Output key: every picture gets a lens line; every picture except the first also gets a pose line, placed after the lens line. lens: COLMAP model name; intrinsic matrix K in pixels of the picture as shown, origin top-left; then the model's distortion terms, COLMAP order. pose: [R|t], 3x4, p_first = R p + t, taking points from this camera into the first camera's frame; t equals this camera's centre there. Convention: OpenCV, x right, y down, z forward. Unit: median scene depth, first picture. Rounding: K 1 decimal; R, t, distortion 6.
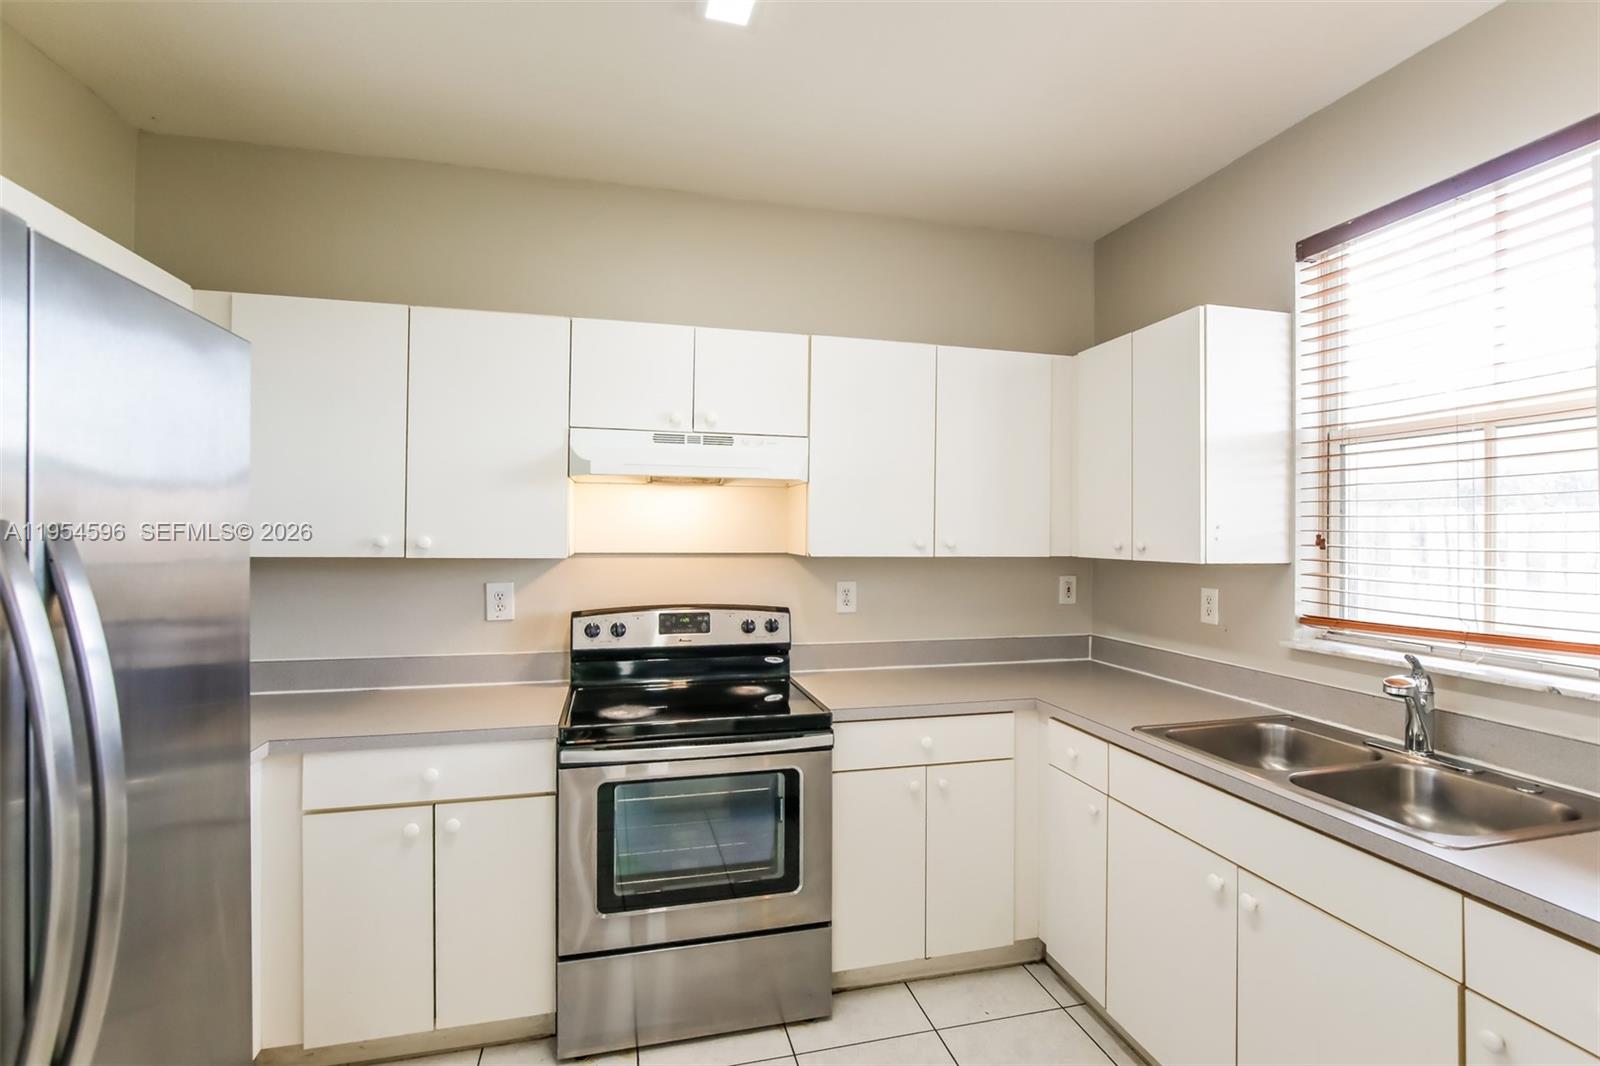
lens RADIAL K [[751.3, 0, 807.0], [0, 751.3, 531.4], [0, 0, 1]] dist [-0.004273, -0.000195]
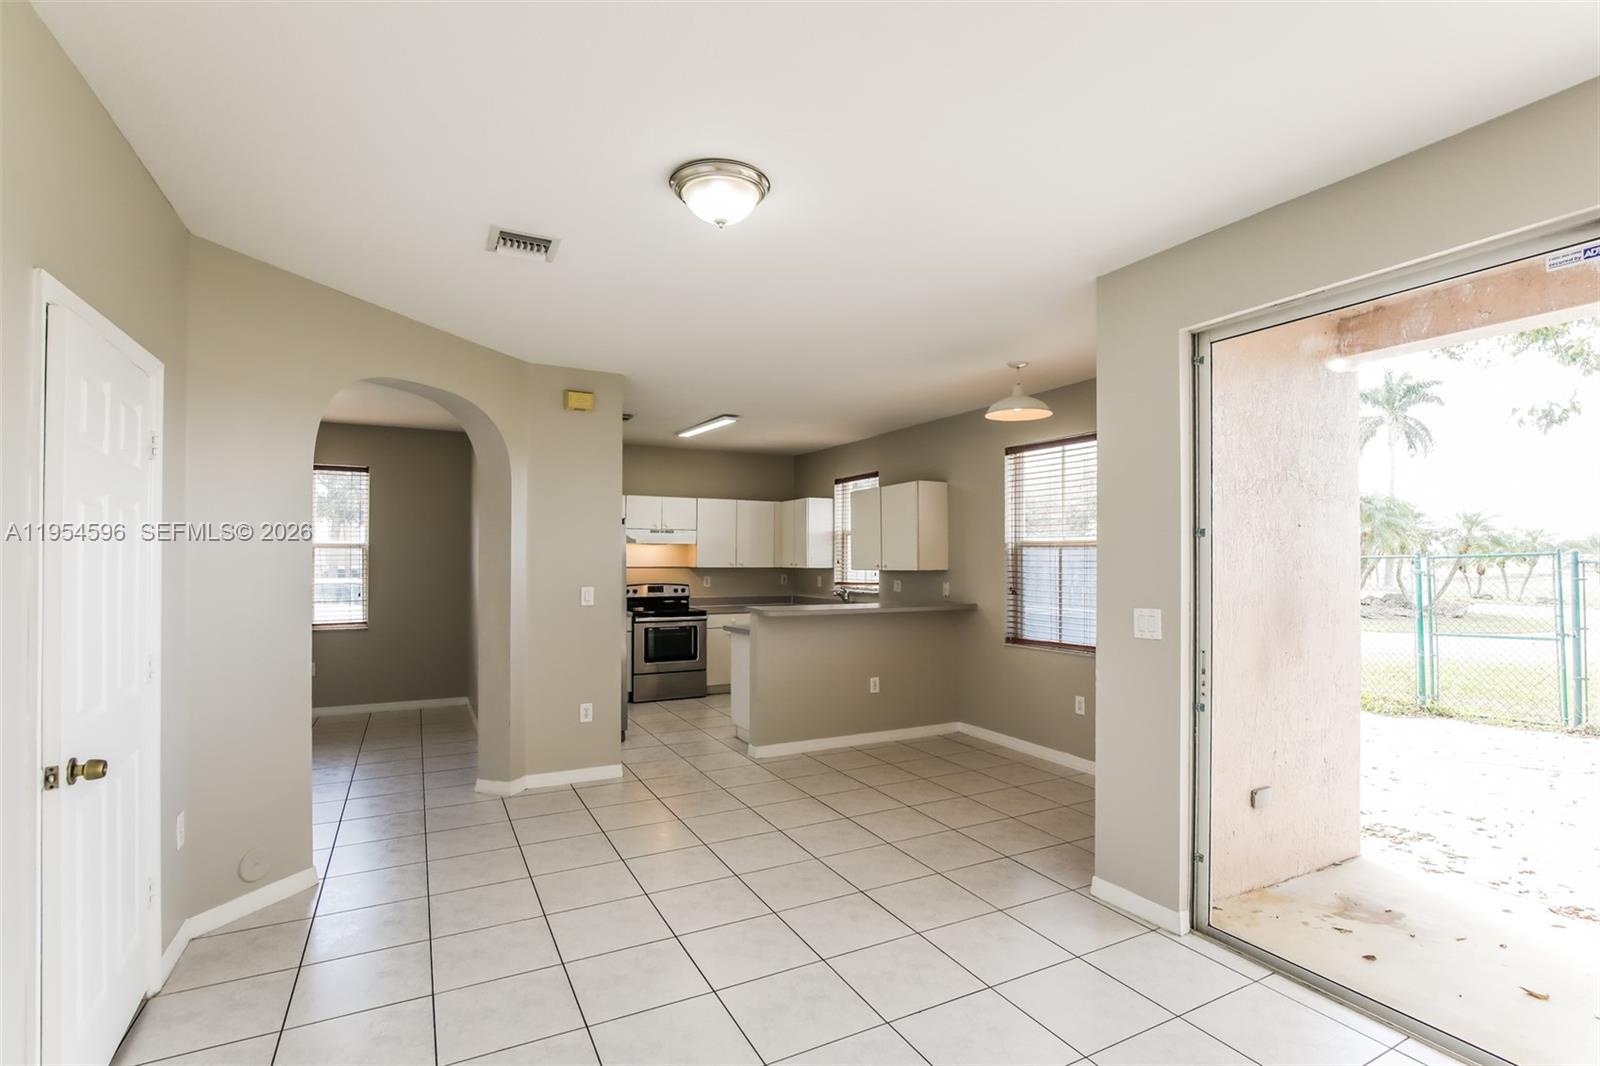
lens RADIAL K [[751.3, 0, 807.8], [0, 751.3, 542.9], [0, 0, 1]] dist [-0.004273, -0.000195]
pose [[0.973733, 0.001901, 0.227685, -0.274629], [0.001576, 0.999885, -0.015090, -0.022145], [-0.227688, 0.015052, 0.973618, -2.297896]]
